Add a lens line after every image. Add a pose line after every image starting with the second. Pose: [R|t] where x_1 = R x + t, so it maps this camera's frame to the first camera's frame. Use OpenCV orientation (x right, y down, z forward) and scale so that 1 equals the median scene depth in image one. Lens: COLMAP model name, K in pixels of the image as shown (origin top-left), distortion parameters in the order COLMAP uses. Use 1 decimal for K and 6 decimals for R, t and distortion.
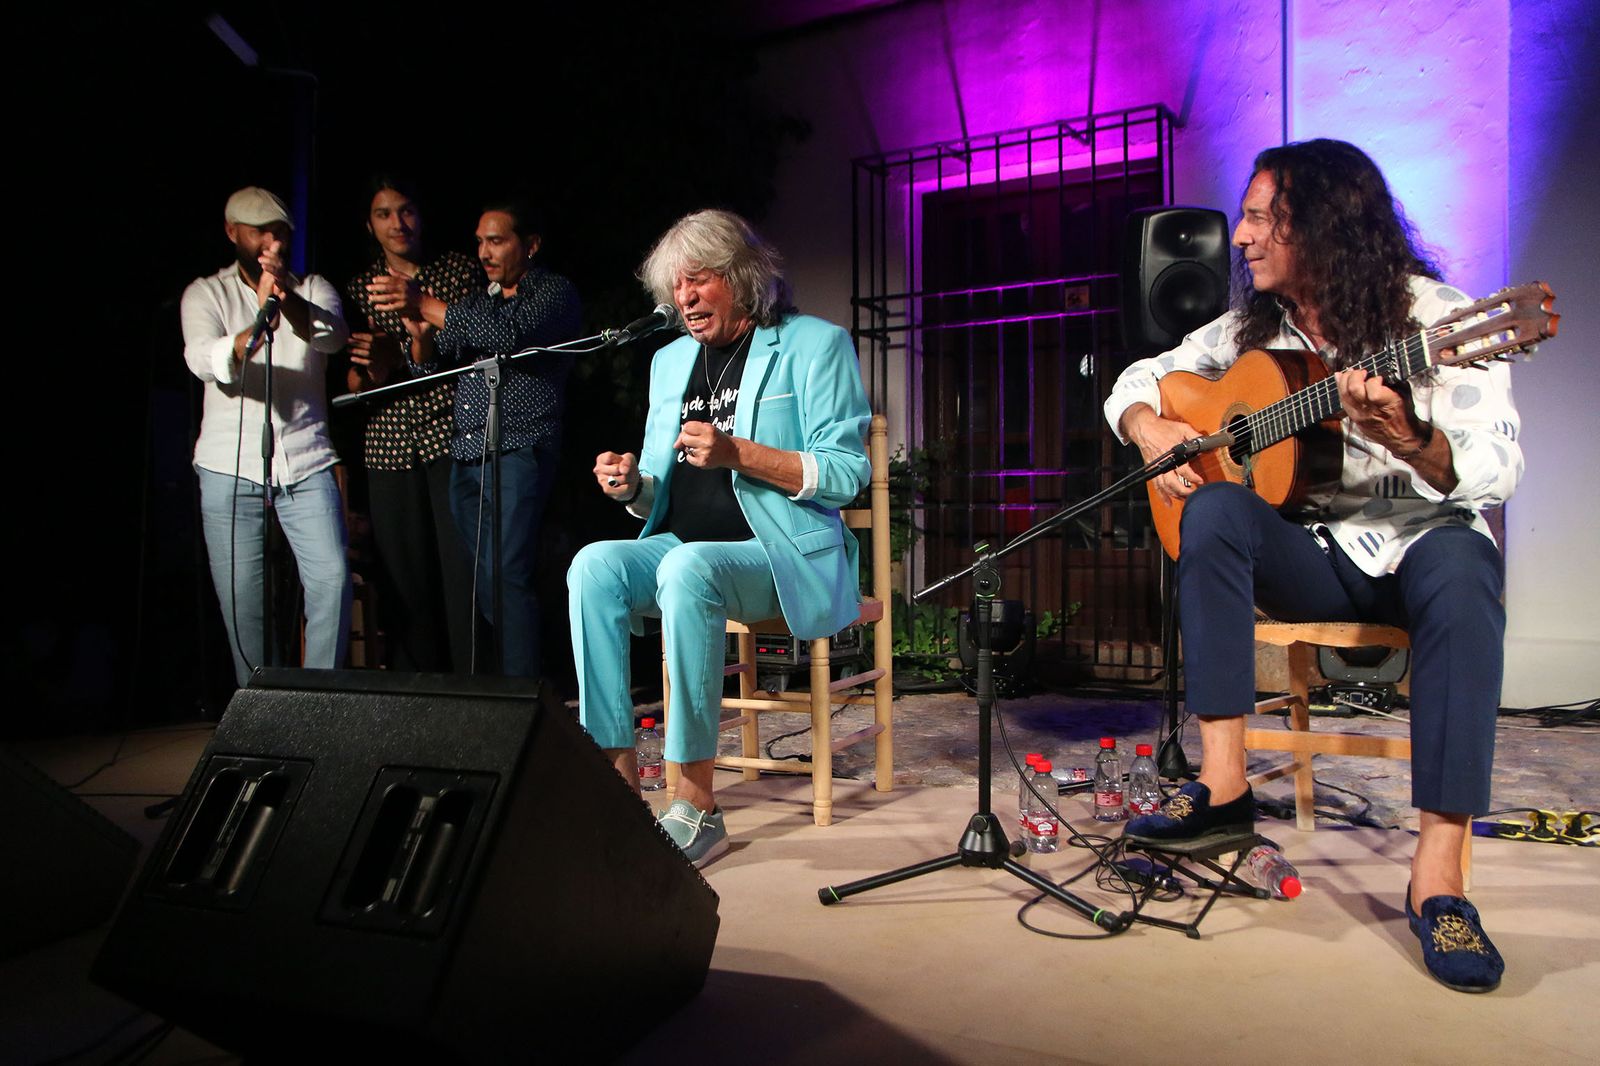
lens RADIAL K [[1234.1, 0, 789.4], [0, 1234.1, 571.4], [0, 0, 1]] dist [-0.109749, 0.070364]
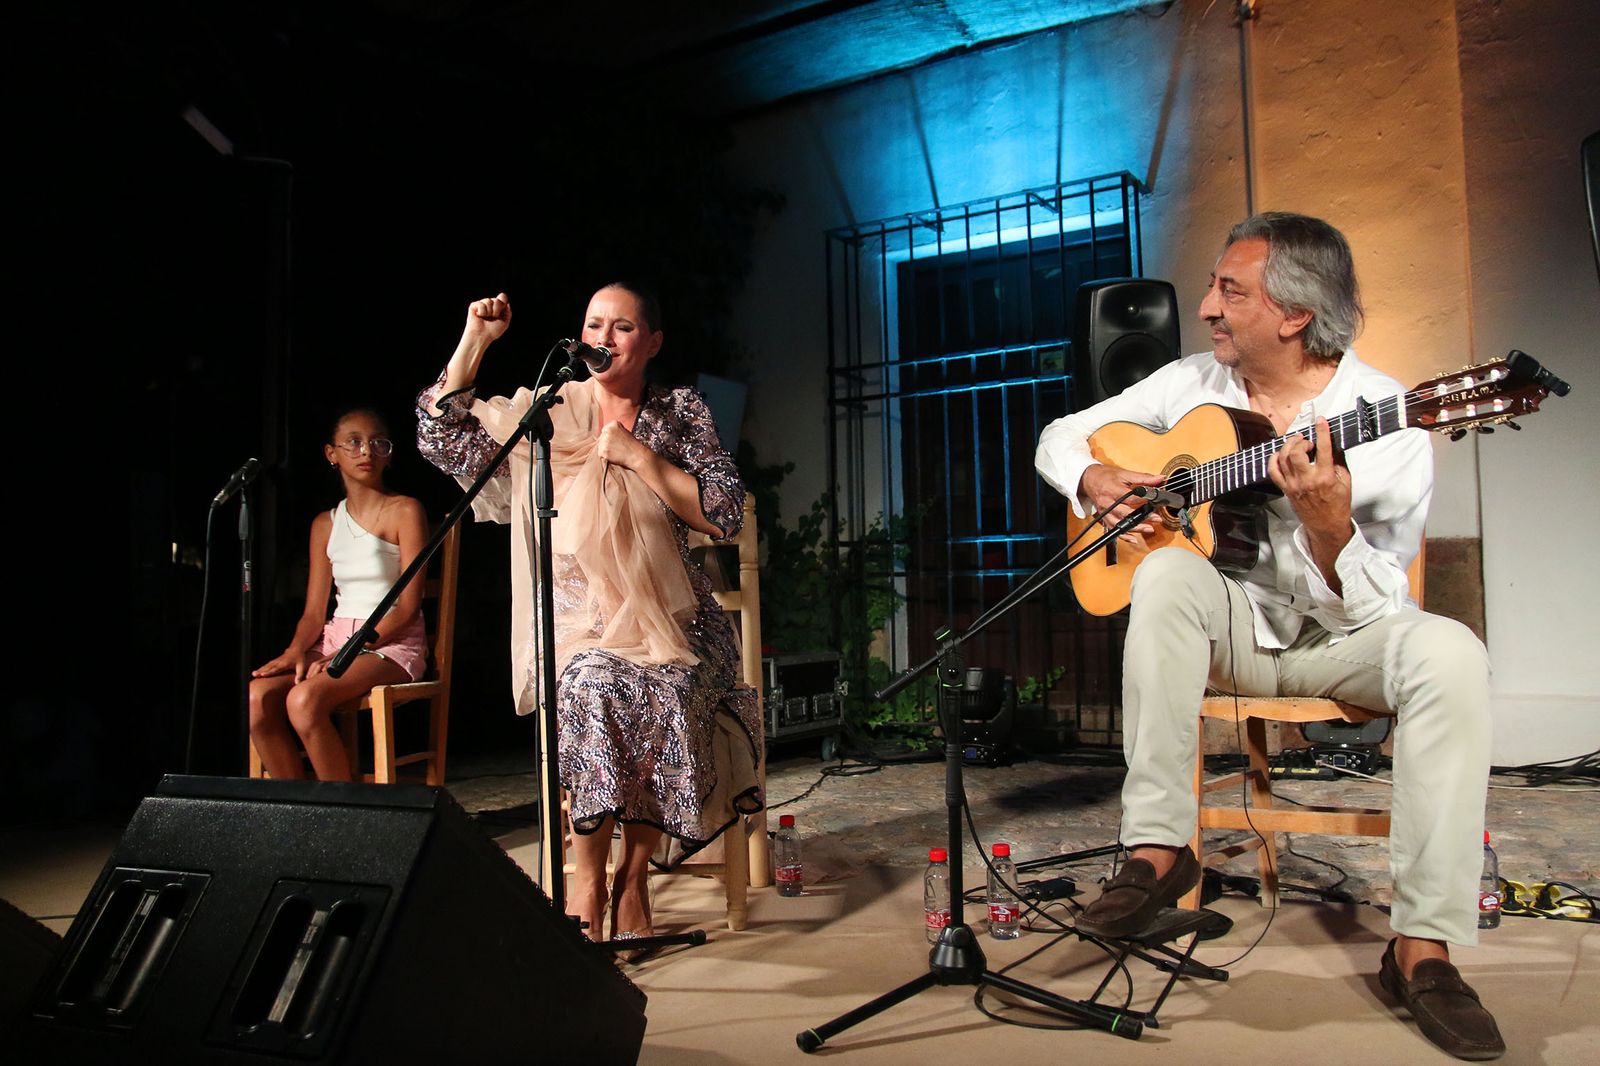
lens RADIAL K [[1234.1, 0, 789.5], [0, 1234.1, 562.0], [0, 0, 1]] dist [-0.109749, 0.070364]
pose [[0.999799, -0.019731, -0.003587, 0.023414], [0.019496, 0.998200, -0.056712, -0.008620], [0.004700, 0.056631, 0.998384, 0.002422]]
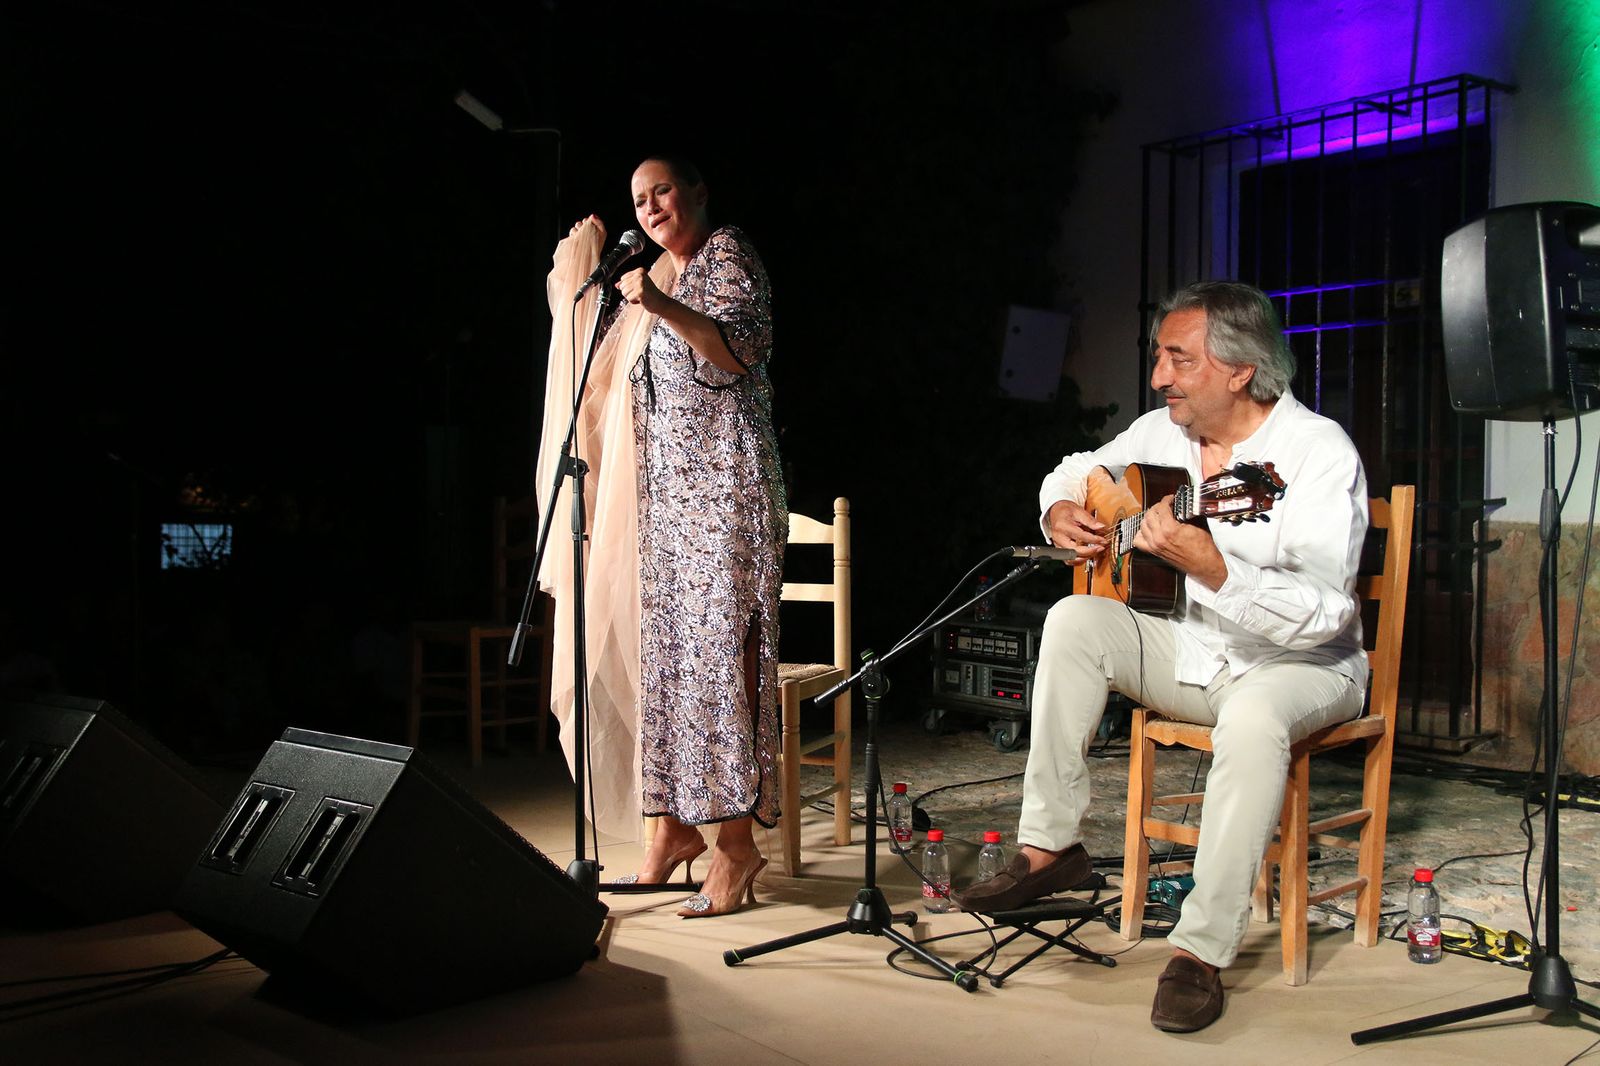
lens RADIAL K [[1597.7, 0, 796.6], [0, 1597.7, 560.3], [0, 0, 1]] dist [-0.013150, 0.000000]
pose [[0.935457, 0.020850, -0.352825, 0.269503], [-0.017446, 0.999766, 0.012825, -0.052602], [0.353009, -0.005842, 0.935602, -0.210043]]
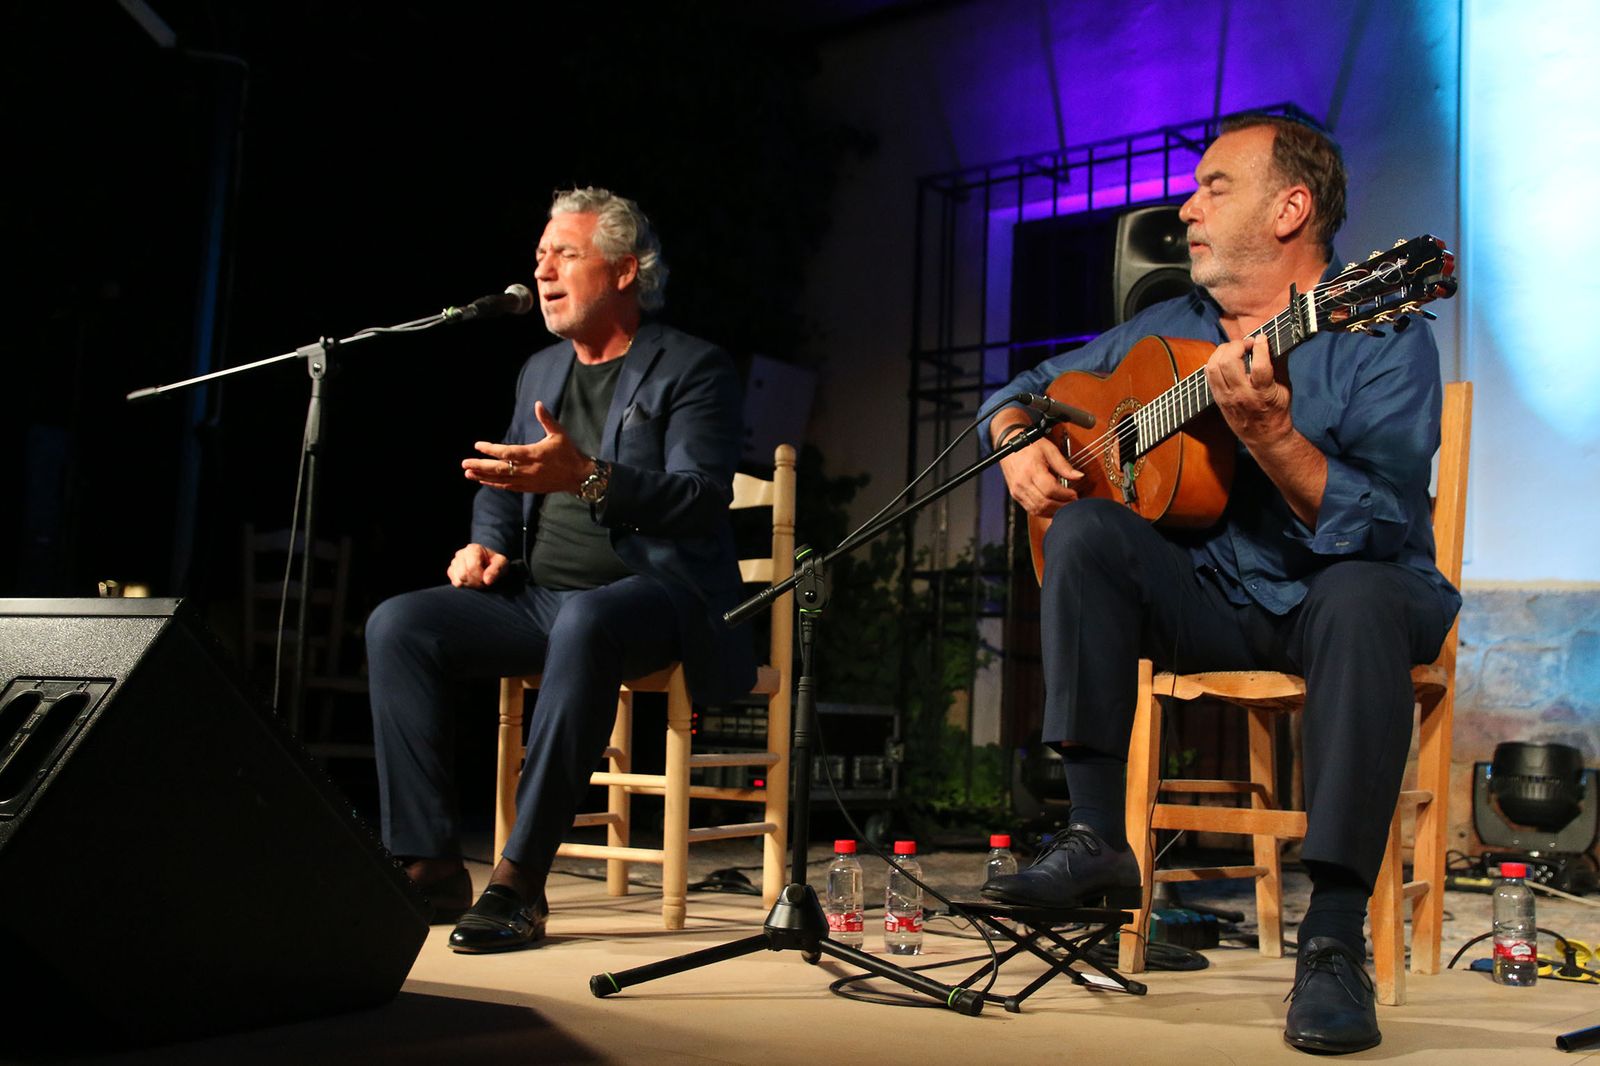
lens RADIAL K [[1704.1, 0, 802.8], [0, 1704.1, 544.2], [0, 0, 1]] dist [-0.008097, 0.000000]
pose [[0.993884, 0.031861, -0.105735, 0.118729], [-0.045531, 0.990534, -0.129500, 0.053622], [0.100608, 0.133522, 0.985926, -0.084883]]
